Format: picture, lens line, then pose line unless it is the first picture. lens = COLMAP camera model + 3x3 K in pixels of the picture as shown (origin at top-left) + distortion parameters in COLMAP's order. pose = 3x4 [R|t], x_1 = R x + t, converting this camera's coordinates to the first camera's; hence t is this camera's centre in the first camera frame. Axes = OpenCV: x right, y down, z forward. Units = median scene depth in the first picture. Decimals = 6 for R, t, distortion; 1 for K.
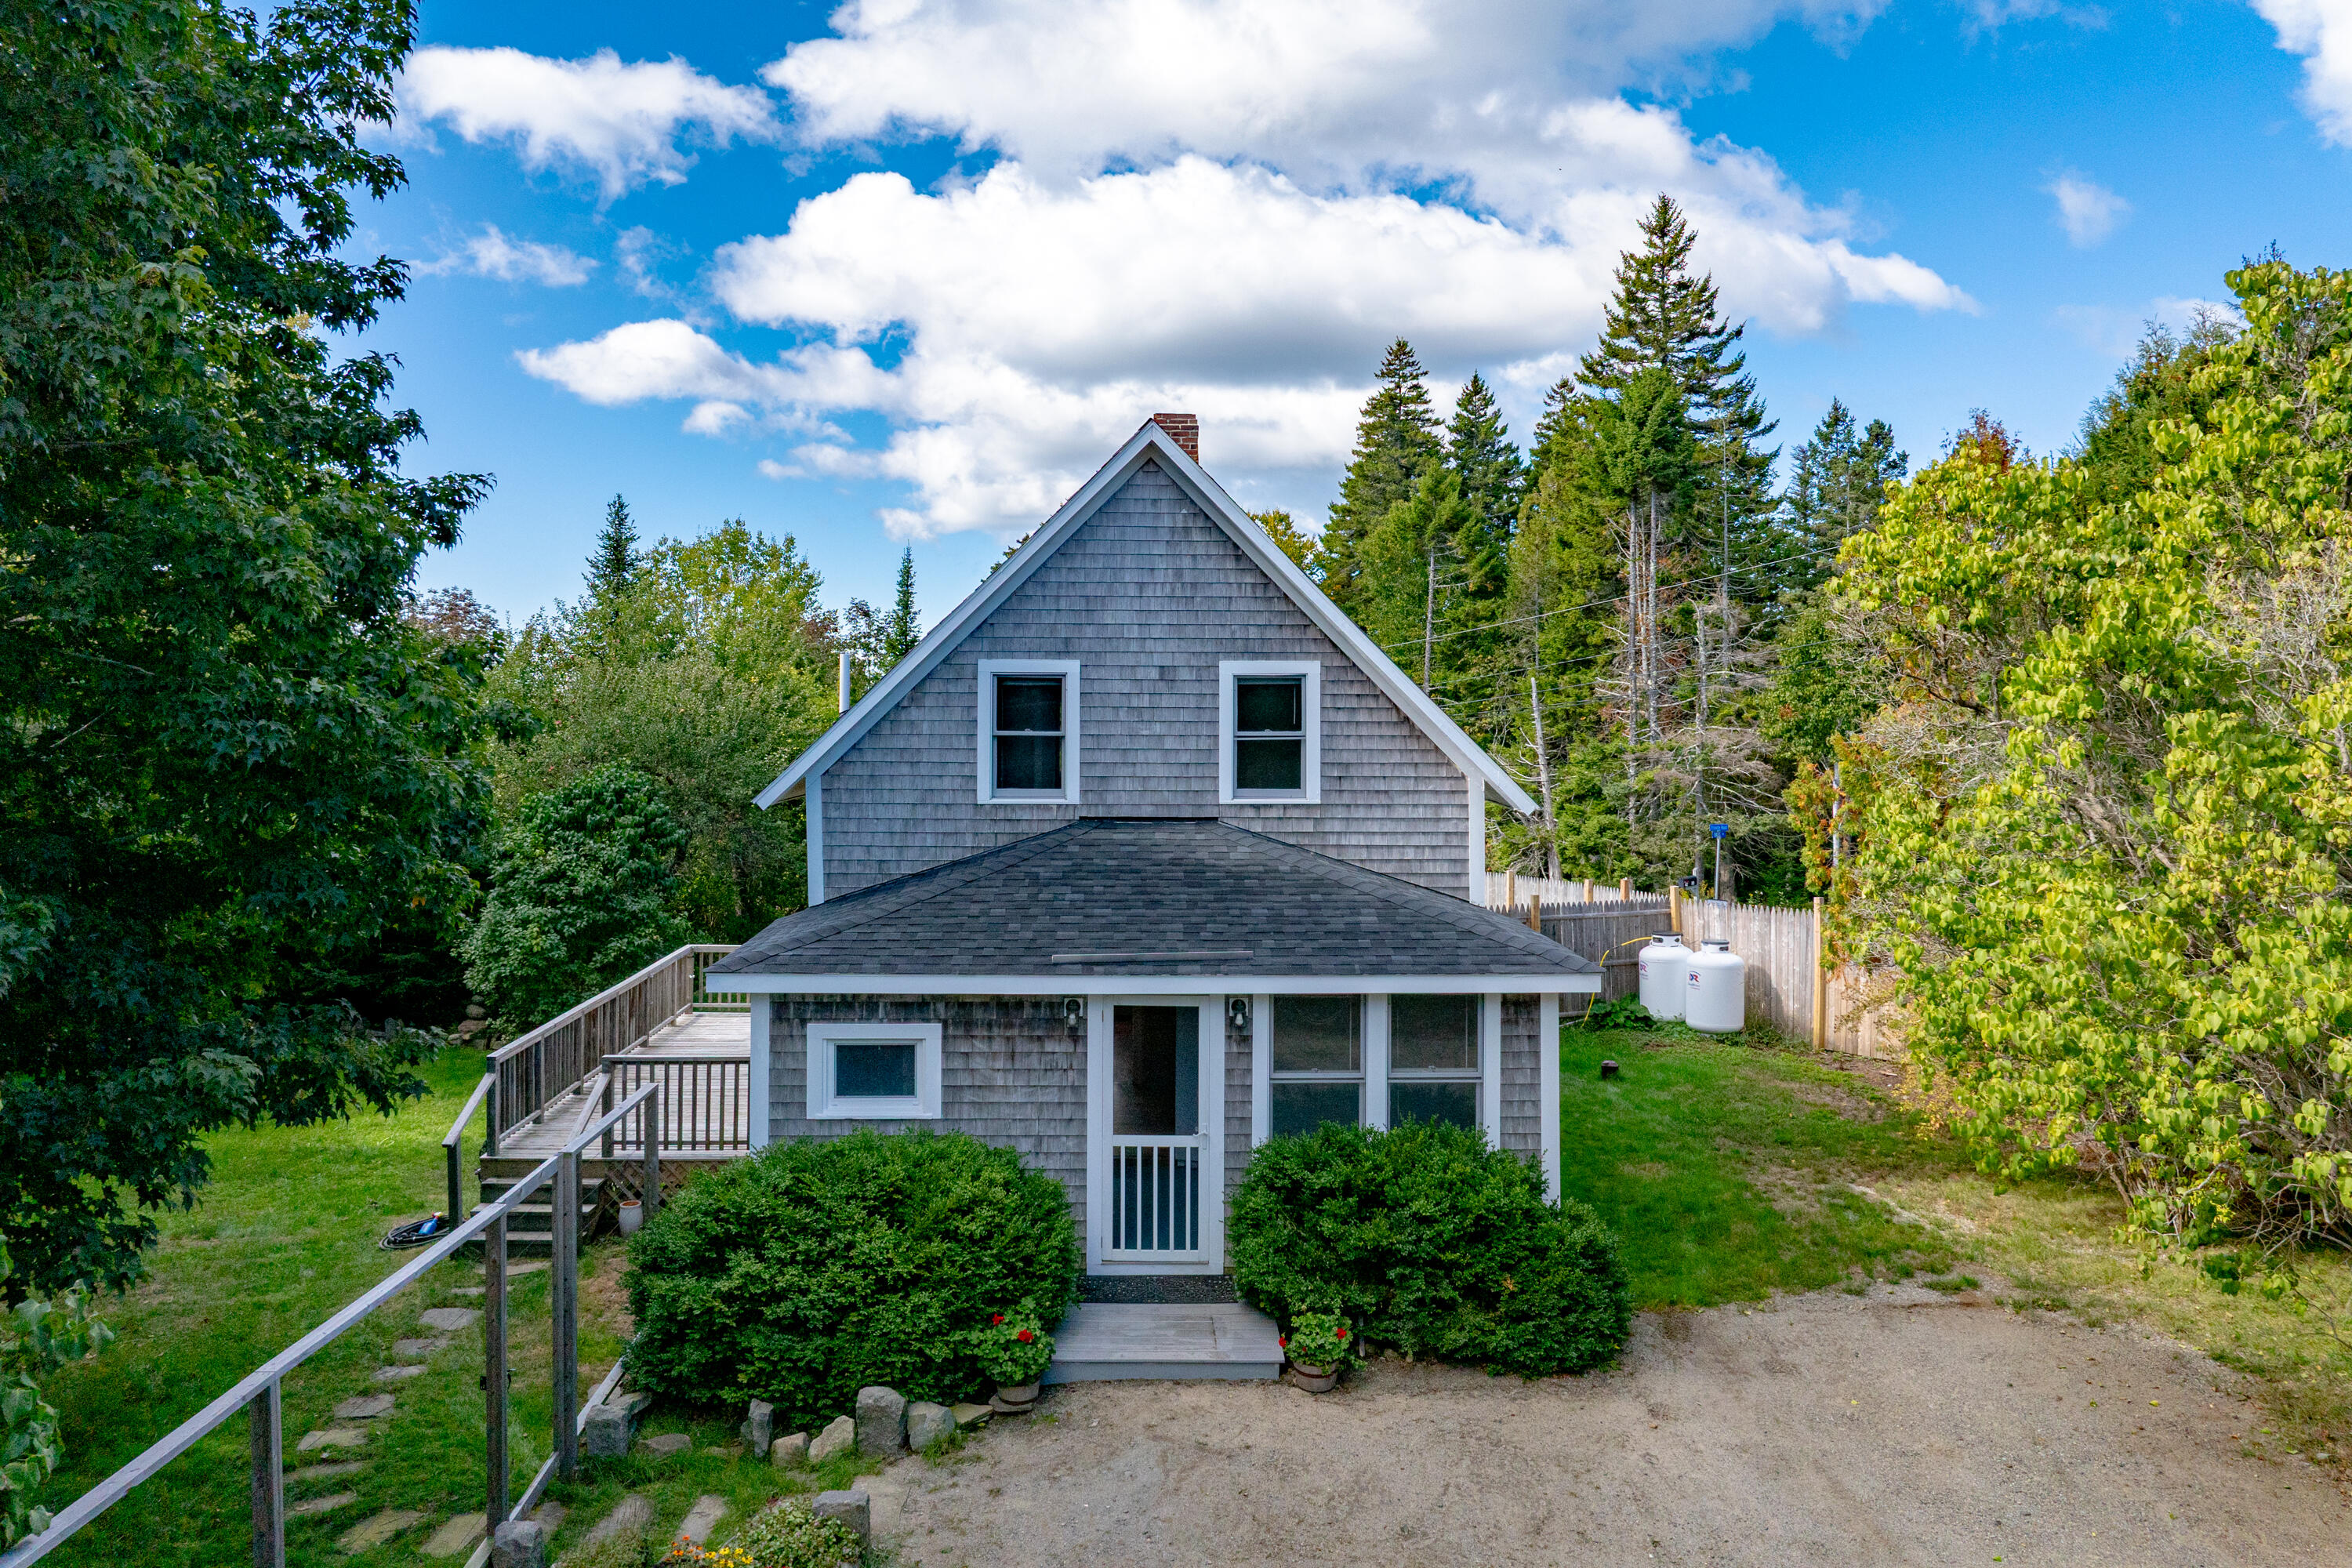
lens RADIAL K [[1621.9, 0, 1187.6], [0, 1621.9, 766.6], [0, 0, 1]] dist [-0.042553, 0.011438]
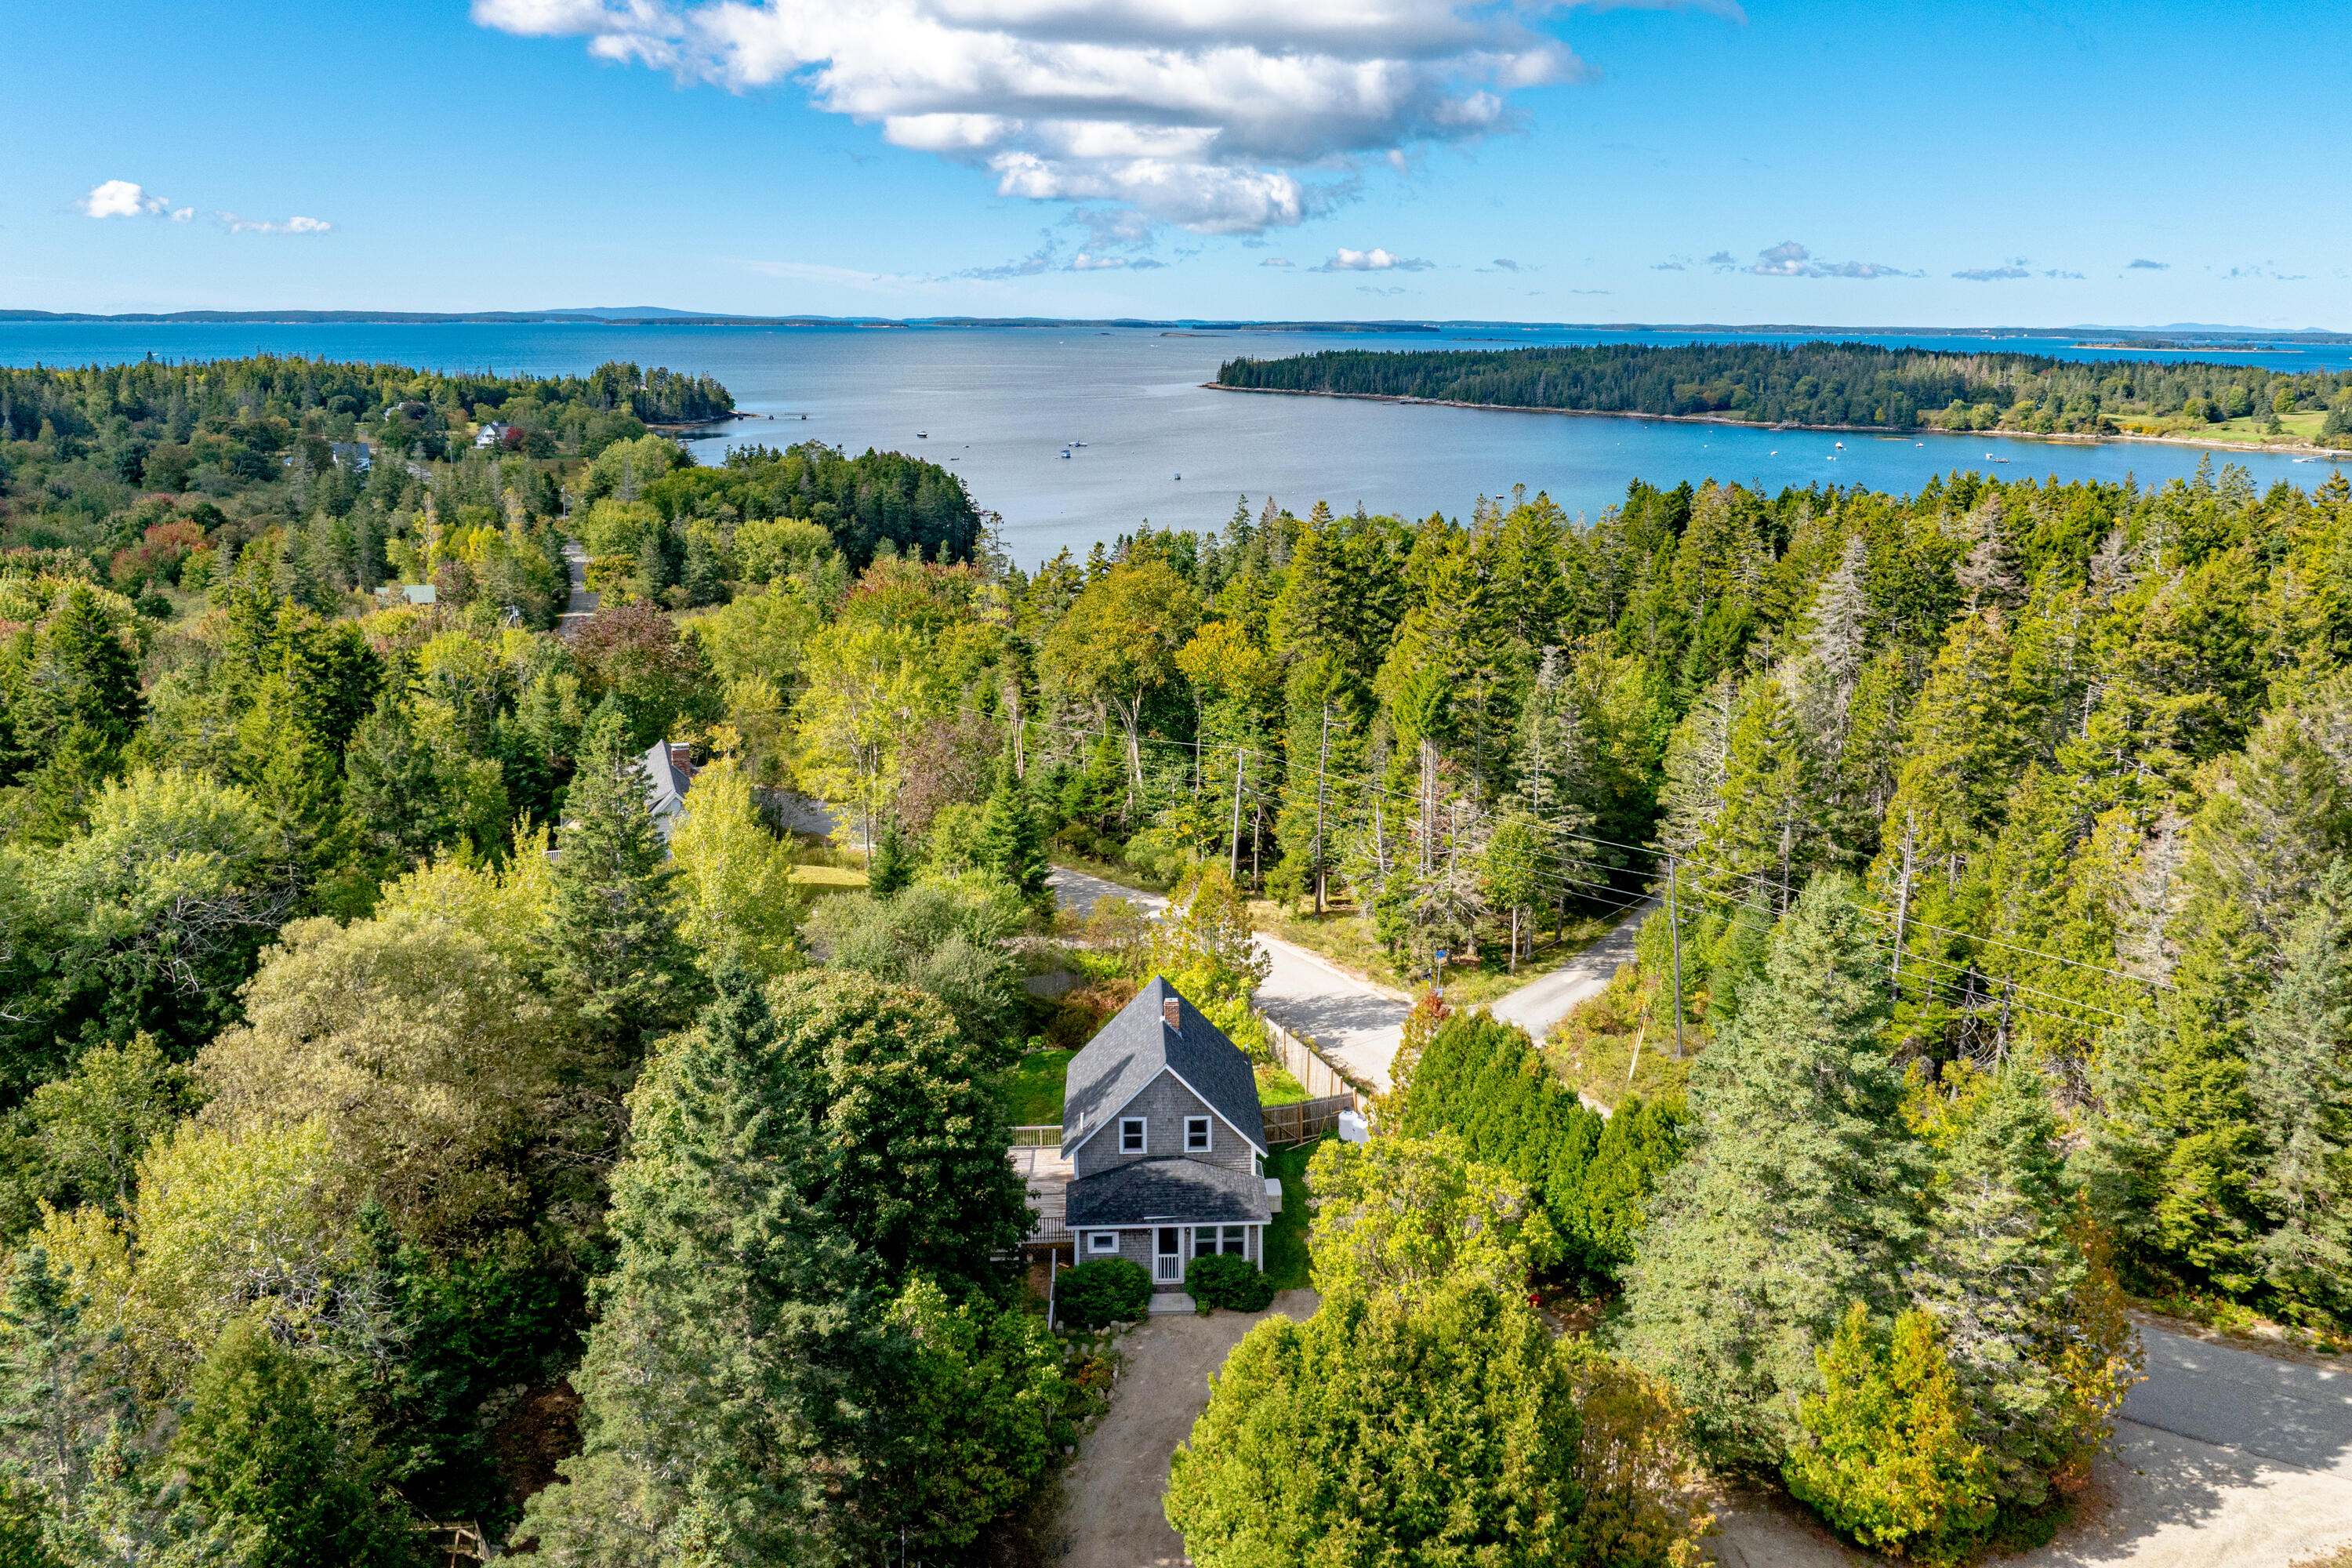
lens RADIAL K [[1621.9, 0, 1208.3], [0, 1621.9, 803.8], [0, 0, 1]] dist [-0.042553, 0.011438]
pose [[0.999873, -0.000049, 0.015910, 0.018624], [-0.003767, 0.970839, 0.239702, -1.981401], [-0.015458, -0.239731, 0.970716, -2.911222]]
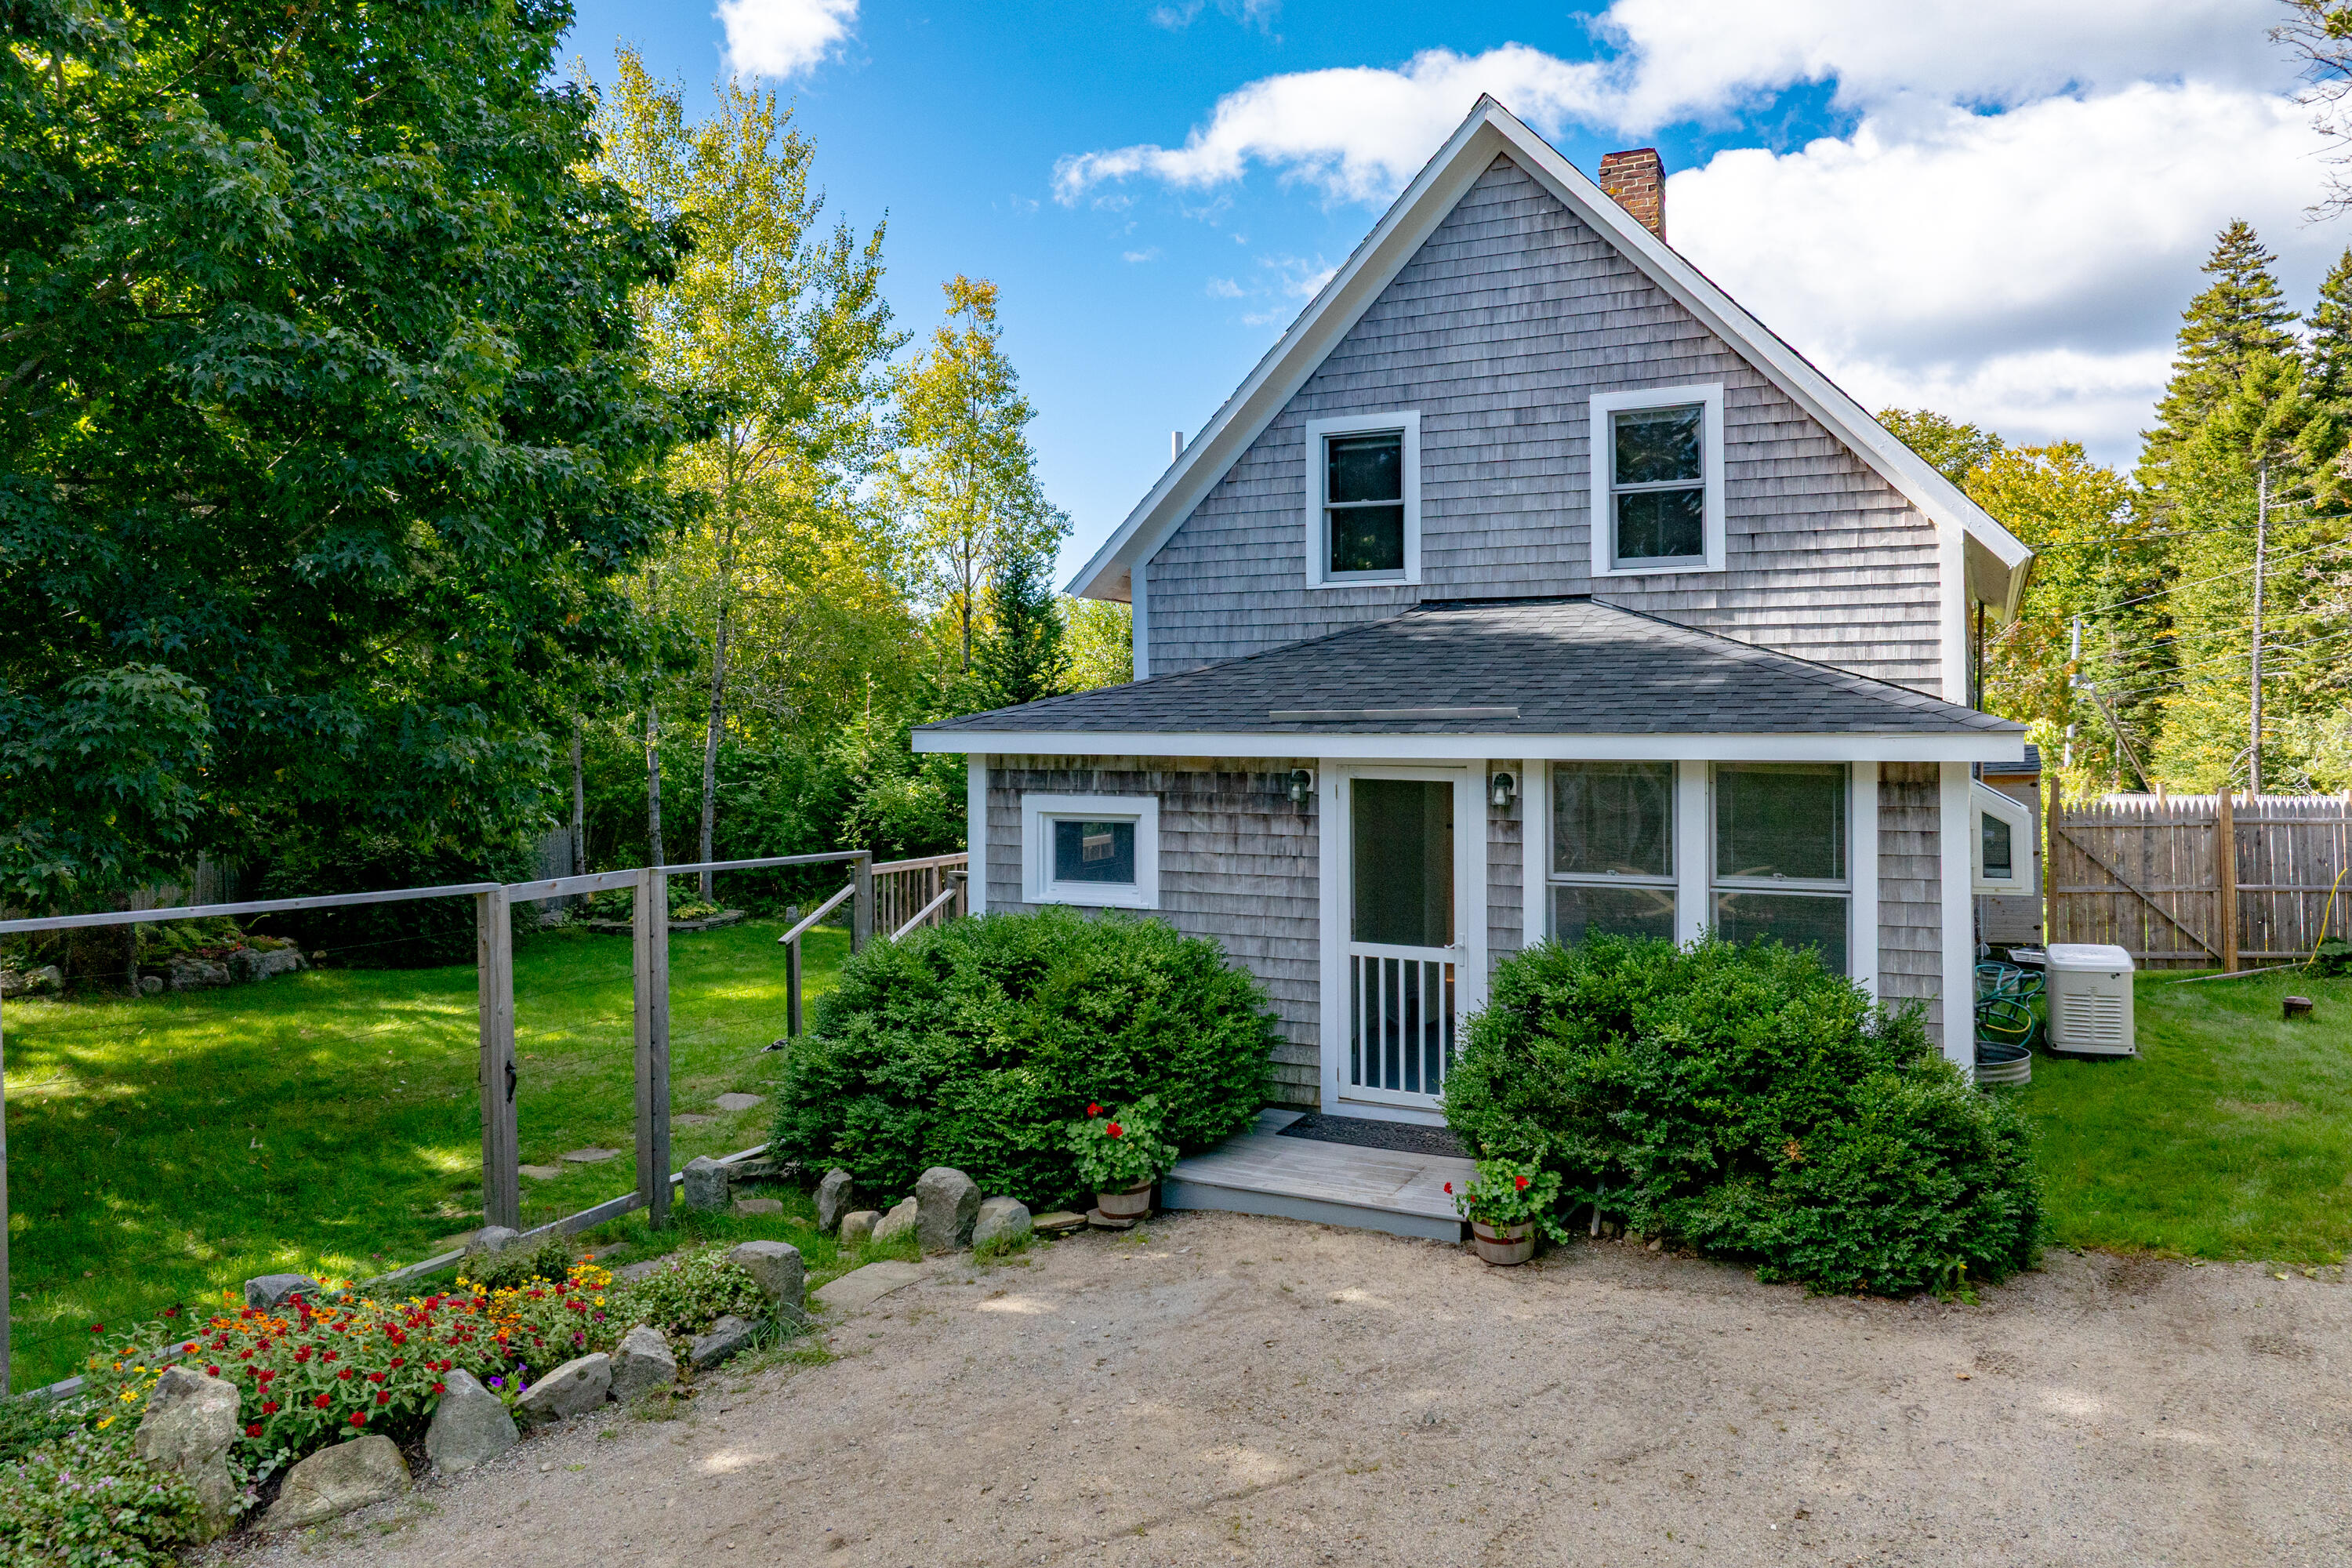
lens RADIAL K [[1621.9, 0, 1163.6], [0, 1621.9, 775.4], [0, 0, 1]] dist [-0.042553, 0.011438]
pose [[0.883758, 0.007456, -0.467884, 0.246988], [-0.005690, 0.999970, 0.005187, 0.141612], [0.467909, -0.001922, 0.883774, 0.246143]]
